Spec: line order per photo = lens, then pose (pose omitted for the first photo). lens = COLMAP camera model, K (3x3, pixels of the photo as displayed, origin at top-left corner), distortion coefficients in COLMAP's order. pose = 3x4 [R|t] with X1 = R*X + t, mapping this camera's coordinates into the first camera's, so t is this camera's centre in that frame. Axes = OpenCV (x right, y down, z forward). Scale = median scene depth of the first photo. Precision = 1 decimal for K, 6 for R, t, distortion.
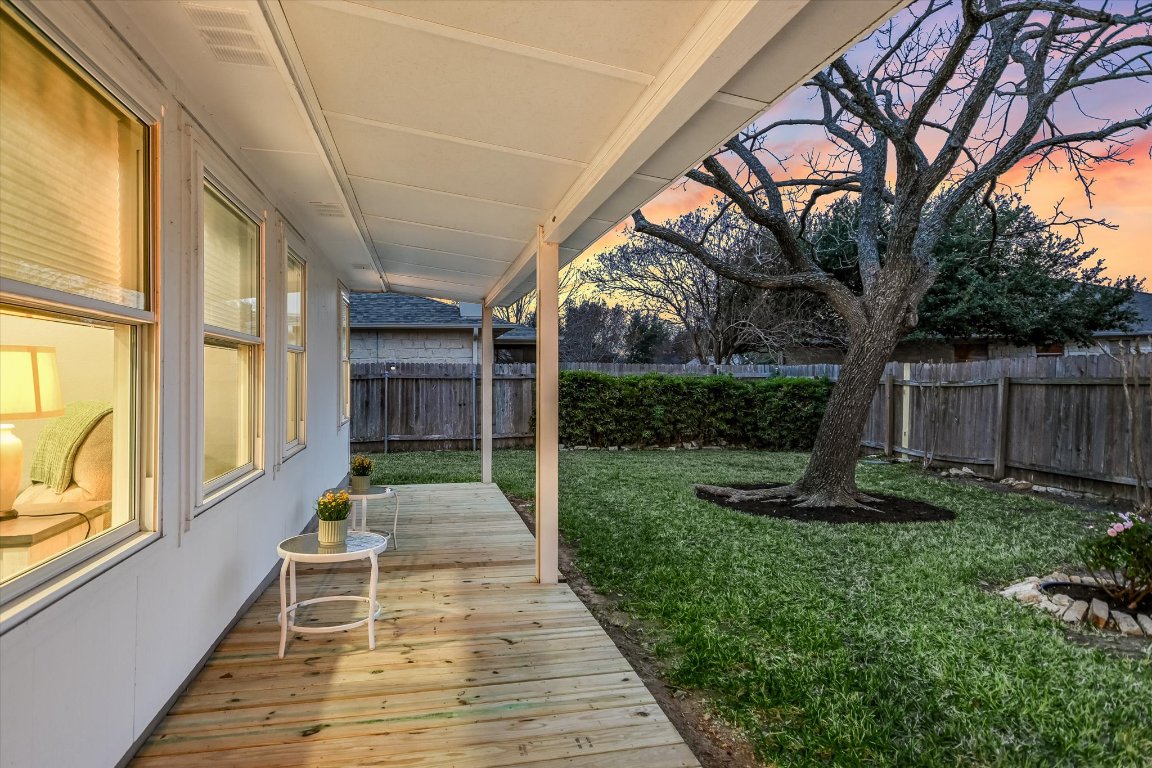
lens RADIAL K [[643.6, 0, 569.4], [0, 643.6, 353.0], [0, 0, 1]] dist [0.002455, 0.000680]
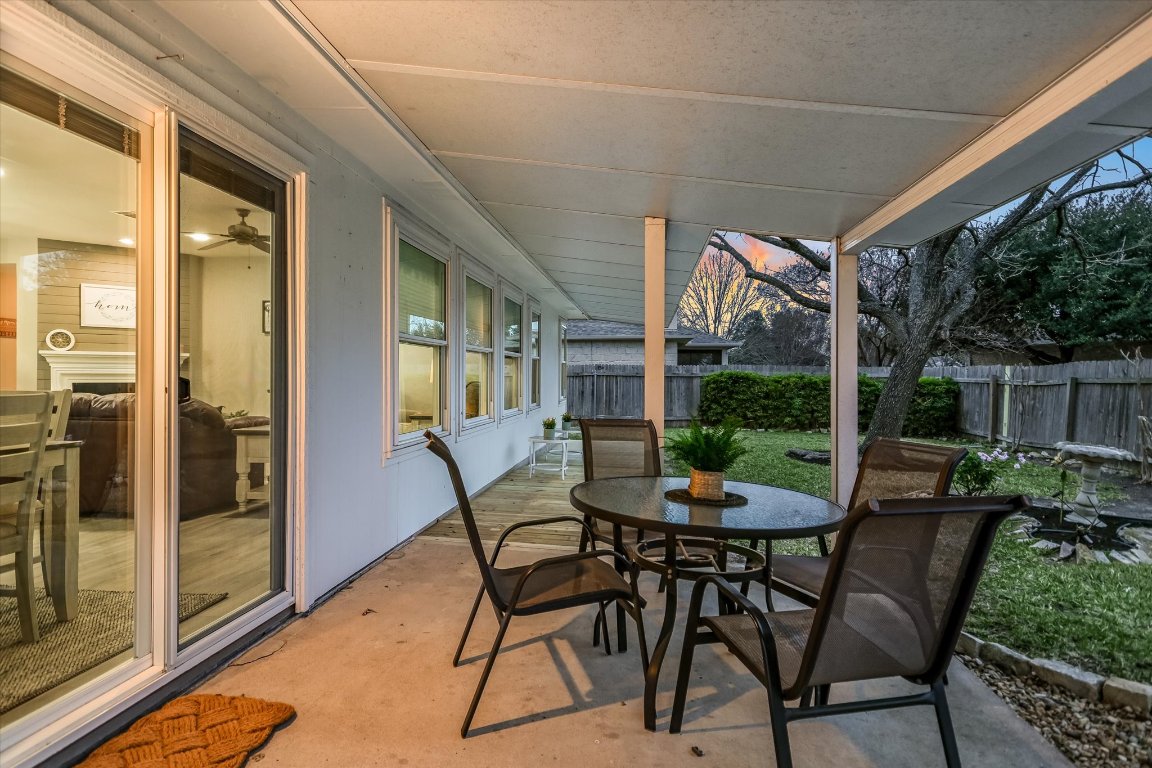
lens RADIAL K [[643.6, 0, 578.7], [0, 643.6, 383.9], [0, 0, 1]] dist [0.002455, 0.000680]
pose [[0.943964, 0.012727, -0.329803, 0.152665], [0.002440, 0.998960, 0.045533, -0.006612], [0.330040, -0.043786, 0.942951, -0.360547]]
